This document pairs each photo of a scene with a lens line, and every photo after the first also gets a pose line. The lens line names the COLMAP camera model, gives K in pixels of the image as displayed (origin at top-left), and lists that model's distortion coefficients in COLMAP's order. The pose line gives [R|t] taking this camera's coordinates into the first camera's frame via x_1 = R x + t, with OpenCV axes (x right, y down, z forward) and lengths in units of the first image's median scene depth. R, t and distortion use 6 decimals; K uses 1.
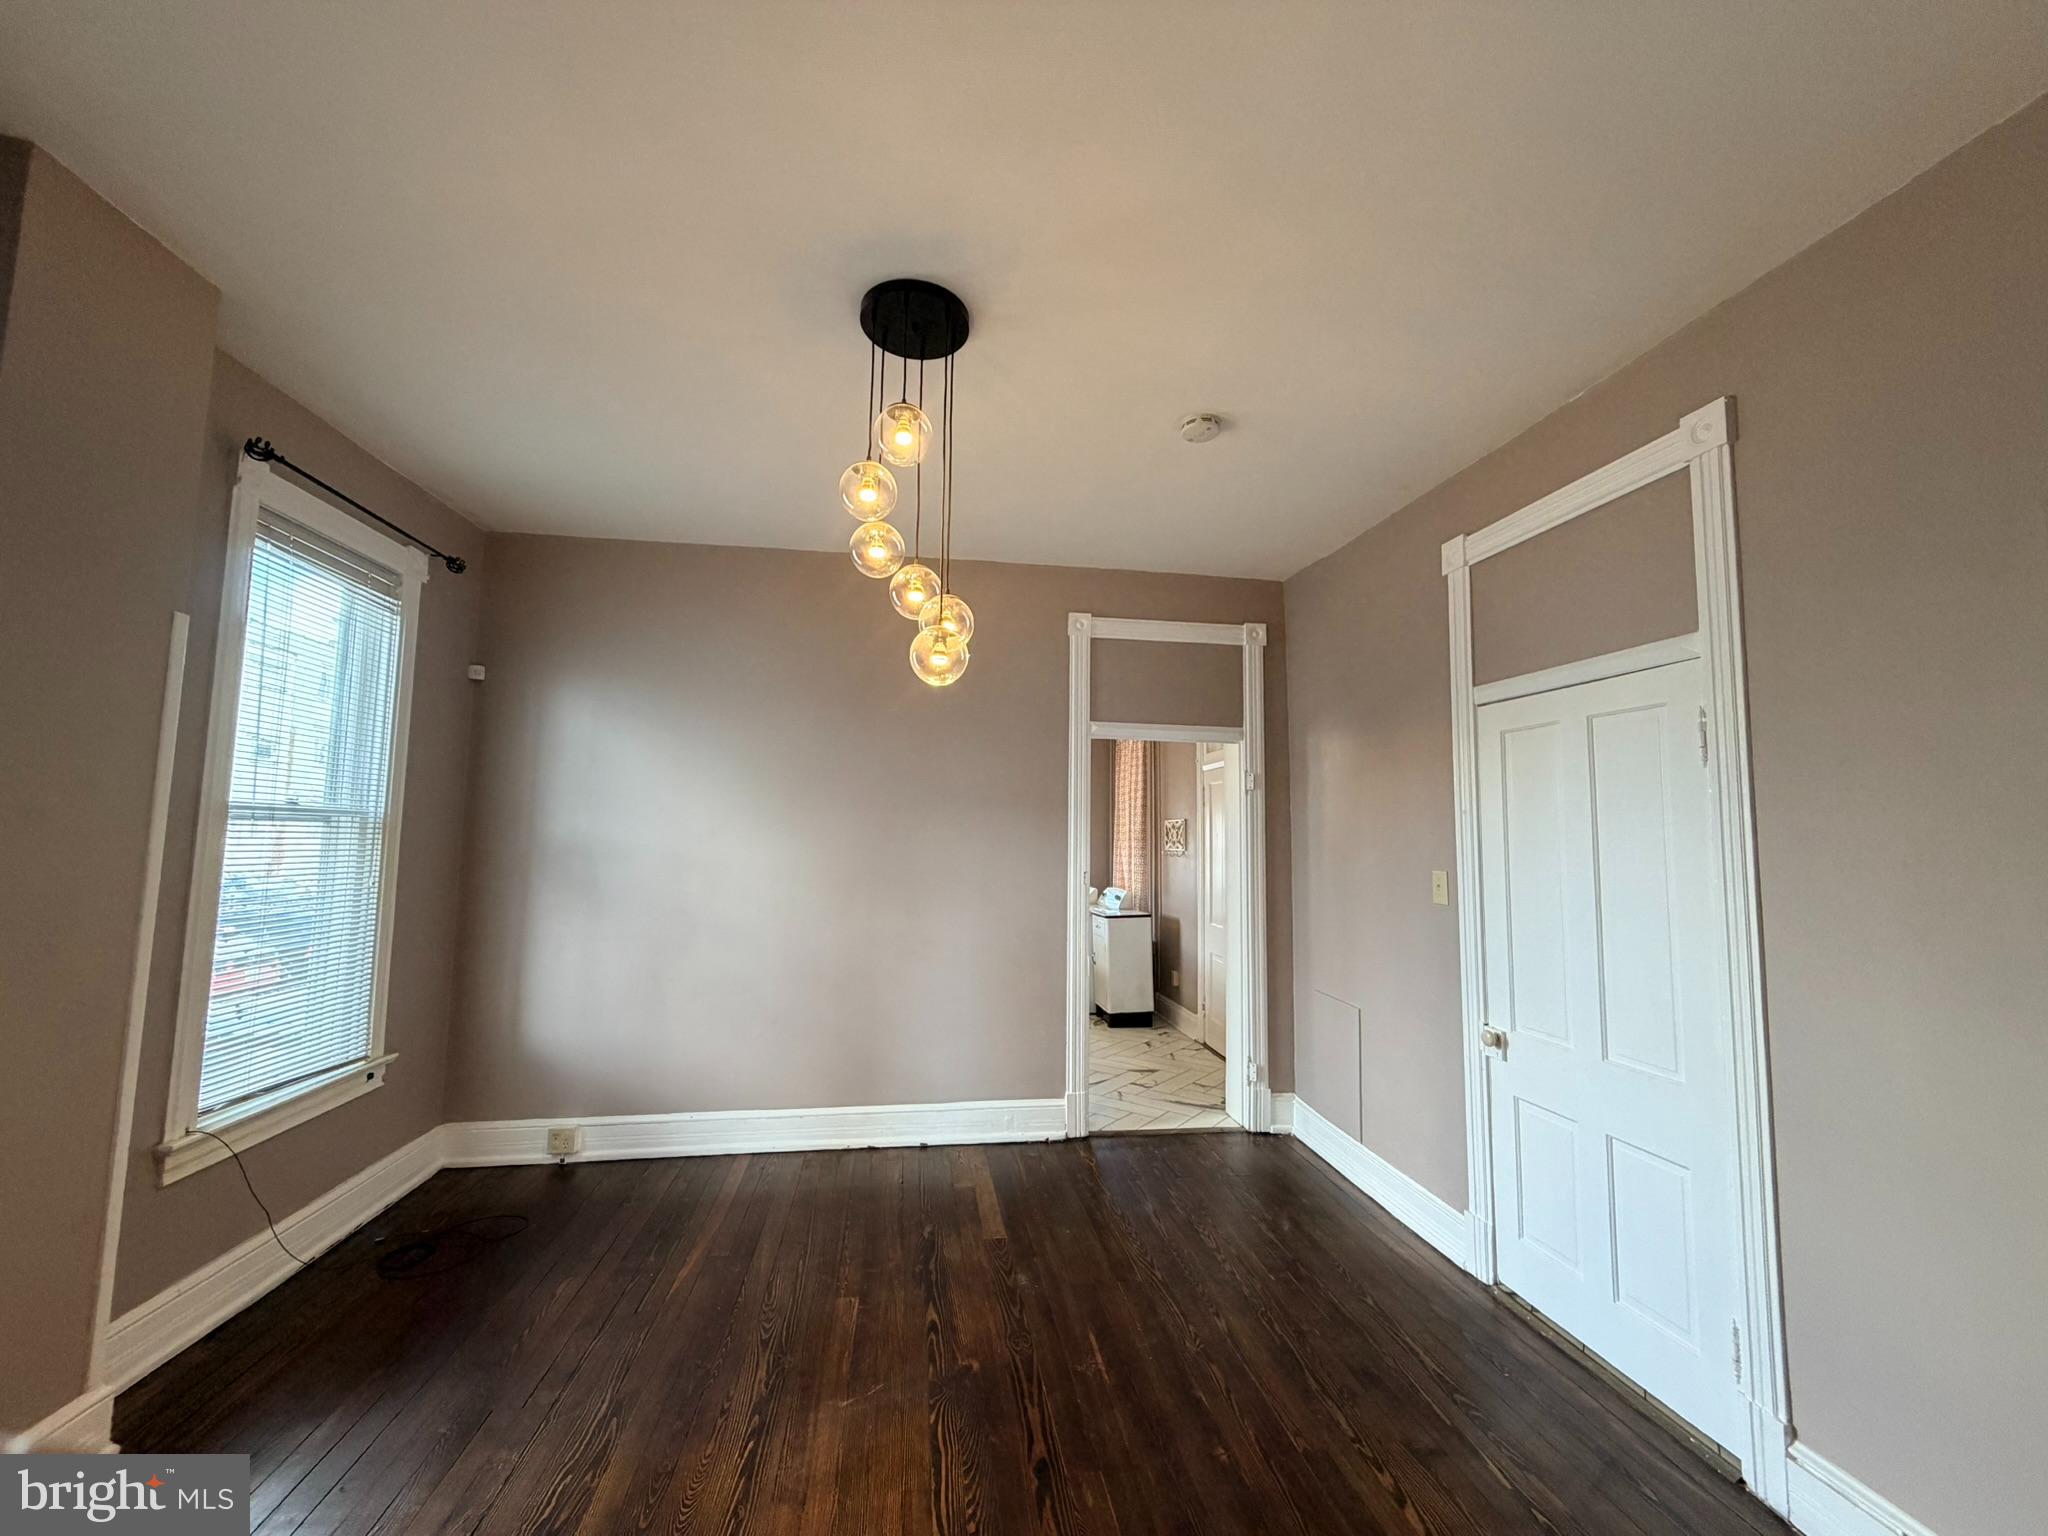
lens RADIAL K [[816.8, 0, 1022.1], [0, 816.8, 772.5], [0, 0, 1]] dist [0.002267, -0.000024]
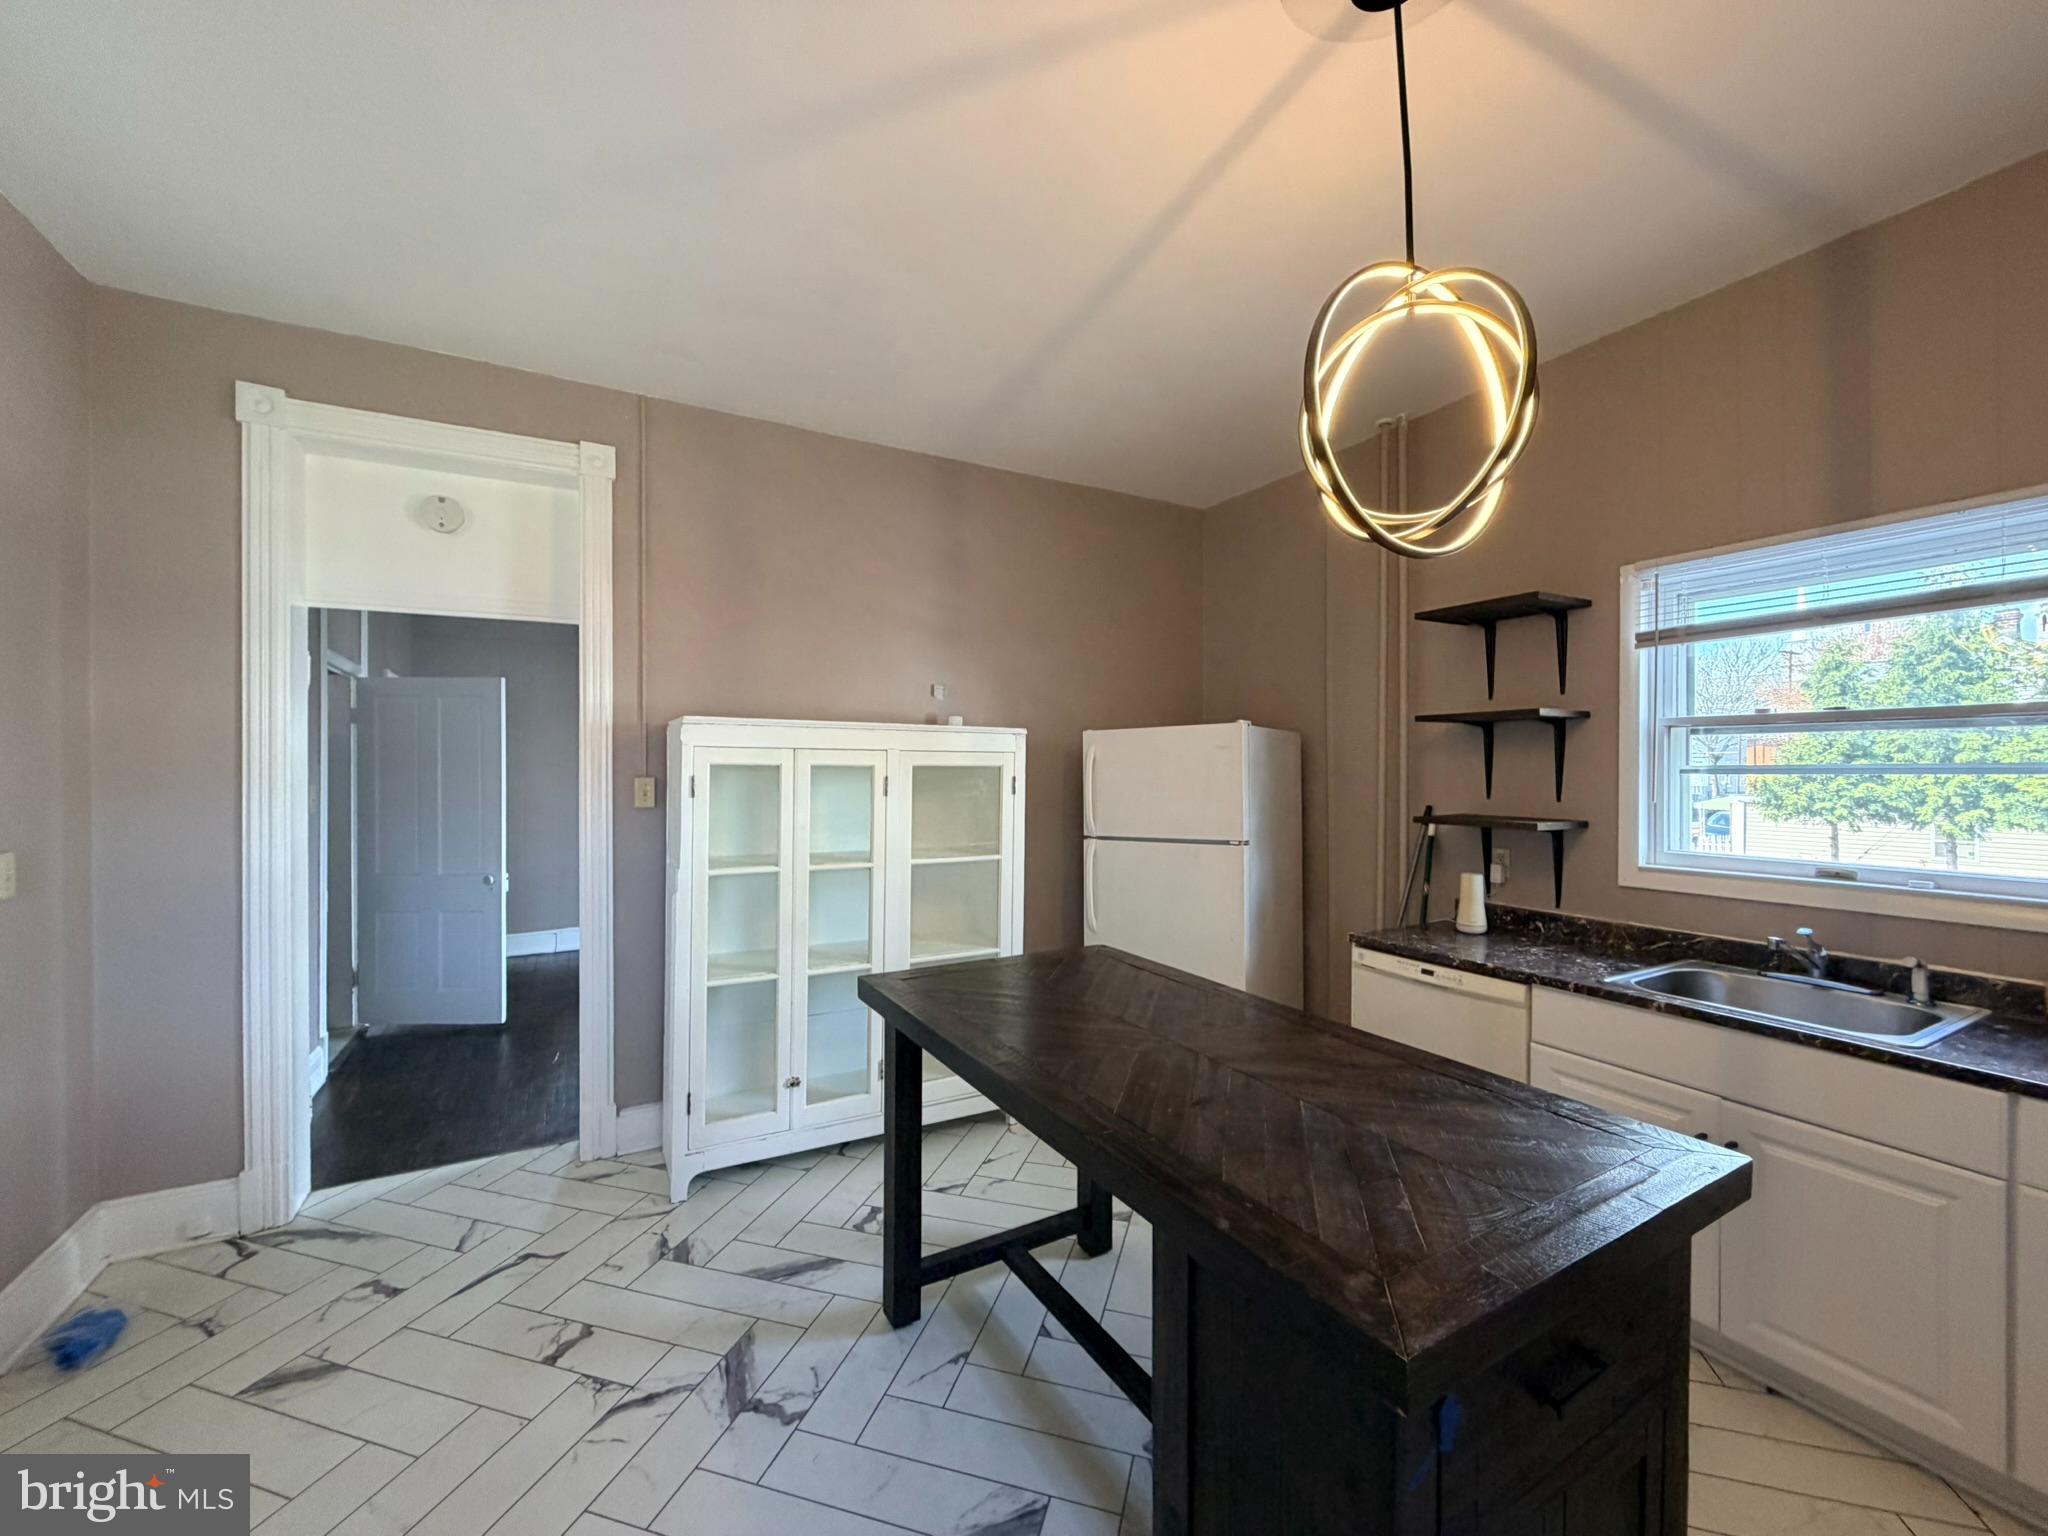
lens RADIAL K [[816.8, 0, 1021.6], [0, 816.8, 771.4], [0, 0, 1]] dist [0.002267, -0.000024]
pose [[-0.935639, -0.006223, -0.352904, -0.034902], [0.021981, 0.996877, -0.075855, 0.172622], [0.352274, -0.078730, -0.932580, 2.014747]]
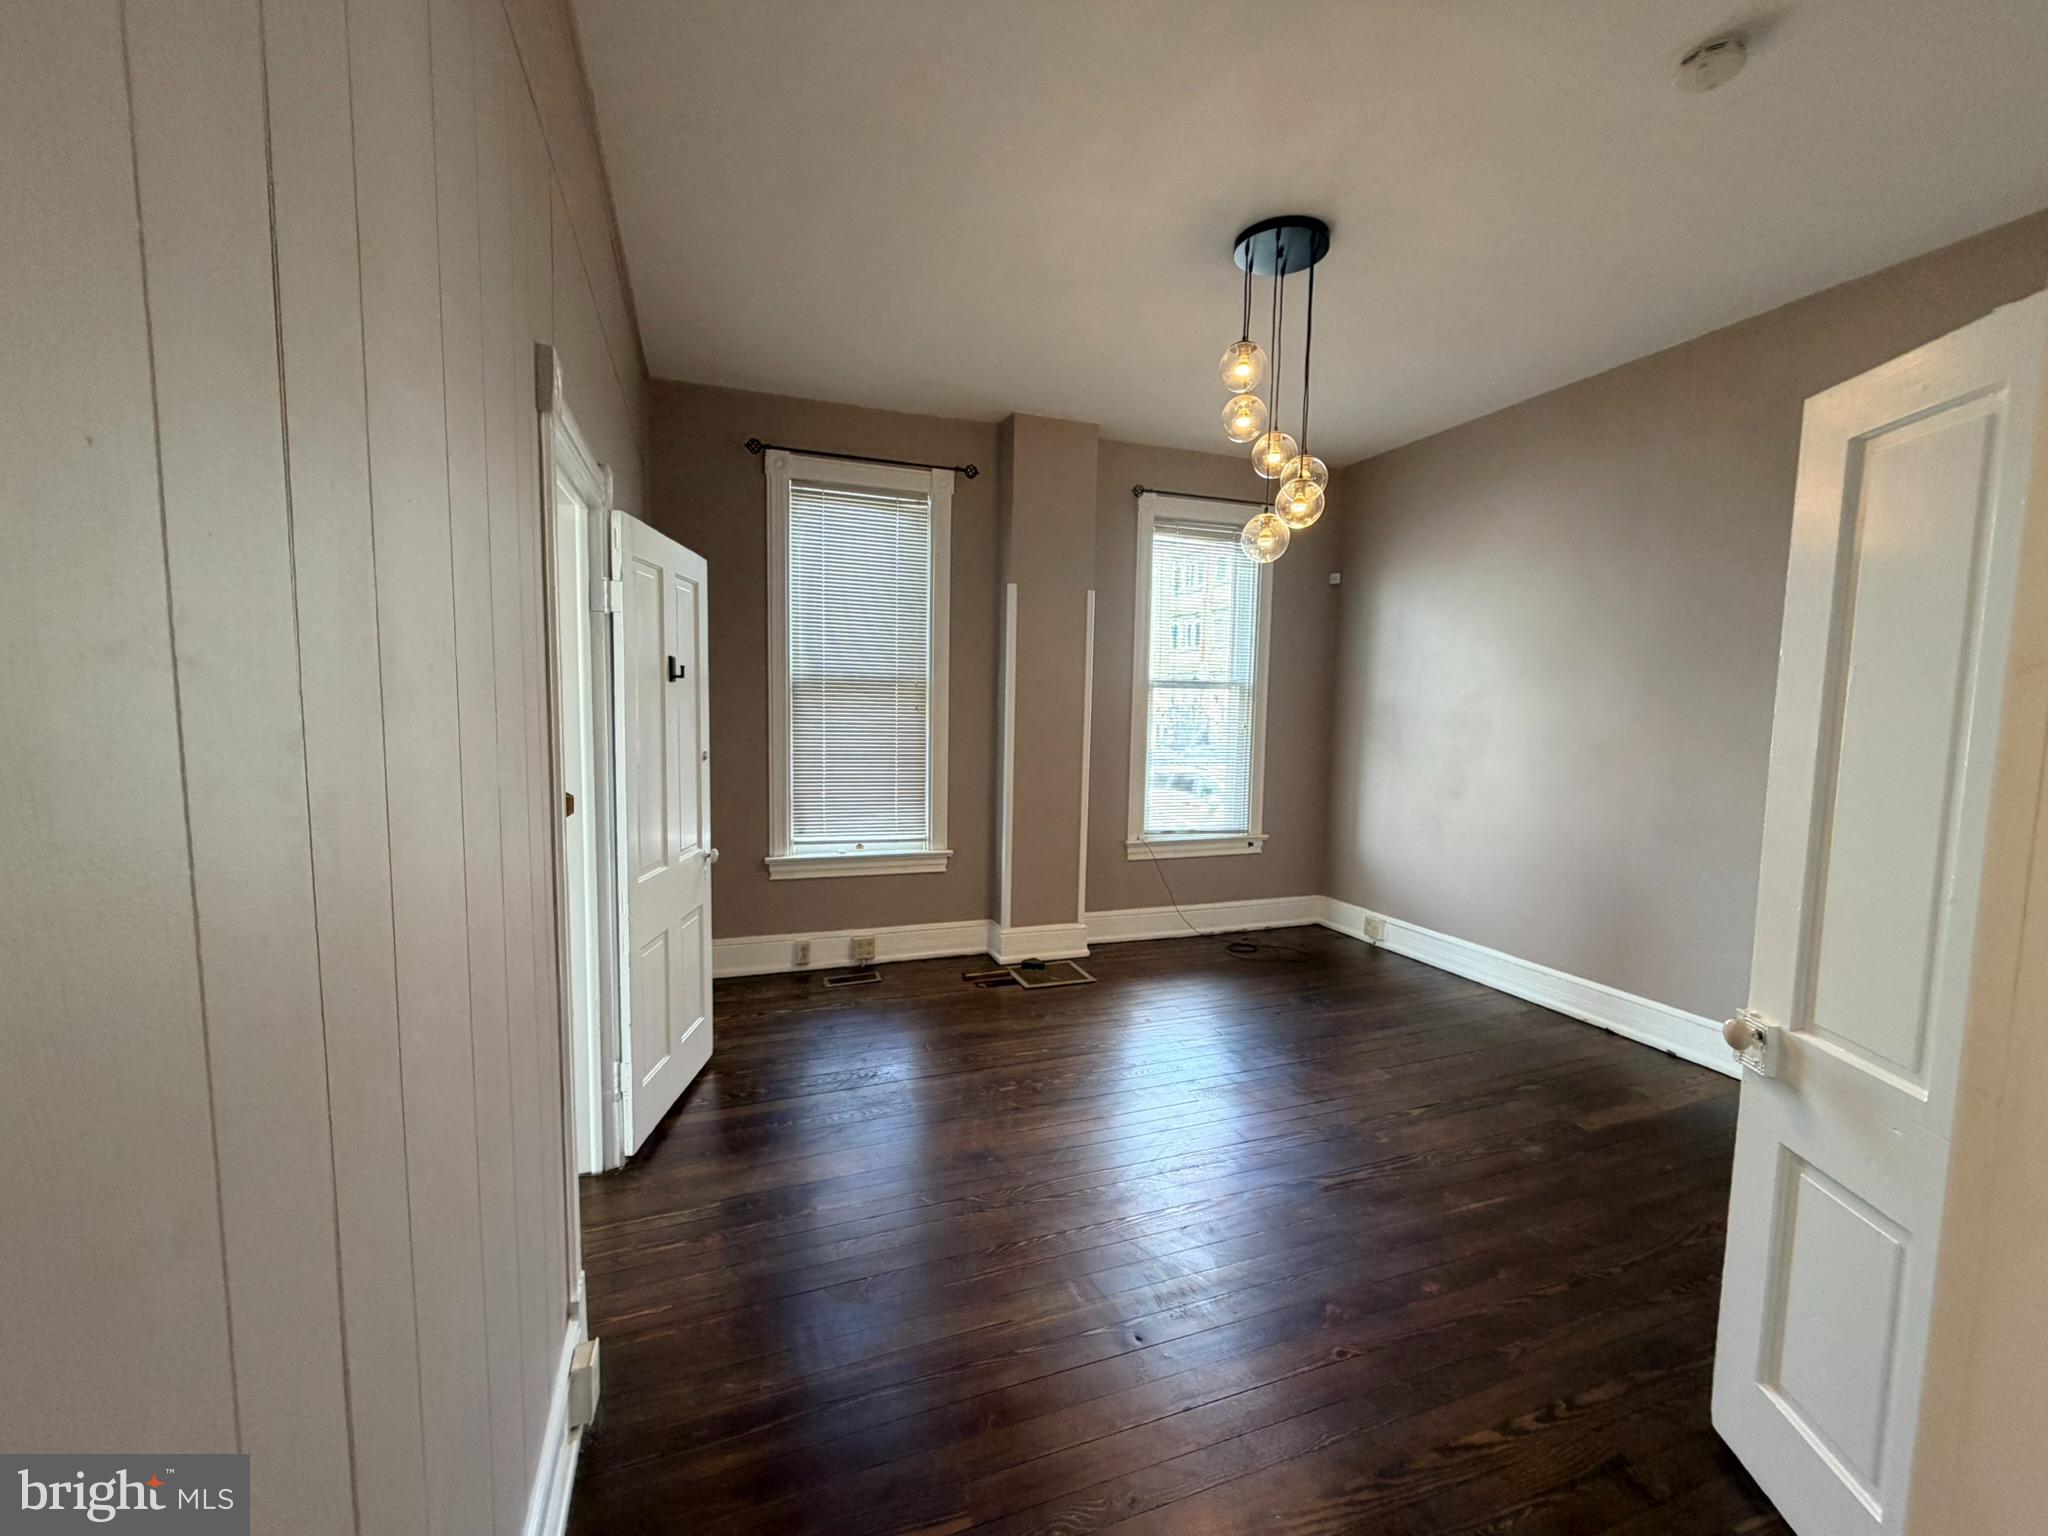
lens RADIAL K [[816.8, 0, 1018.7], [0, 816.8, 771.3], [0, 0, 1]] dist [0.002267, -0.000024]
pose [[0.207094, 0.074528, -0.975478, 0.563654], [0.068004, 0.993586, 0.090349, 0.037237], [0.975955, -0.085047, 0.200697, 0.185090]]
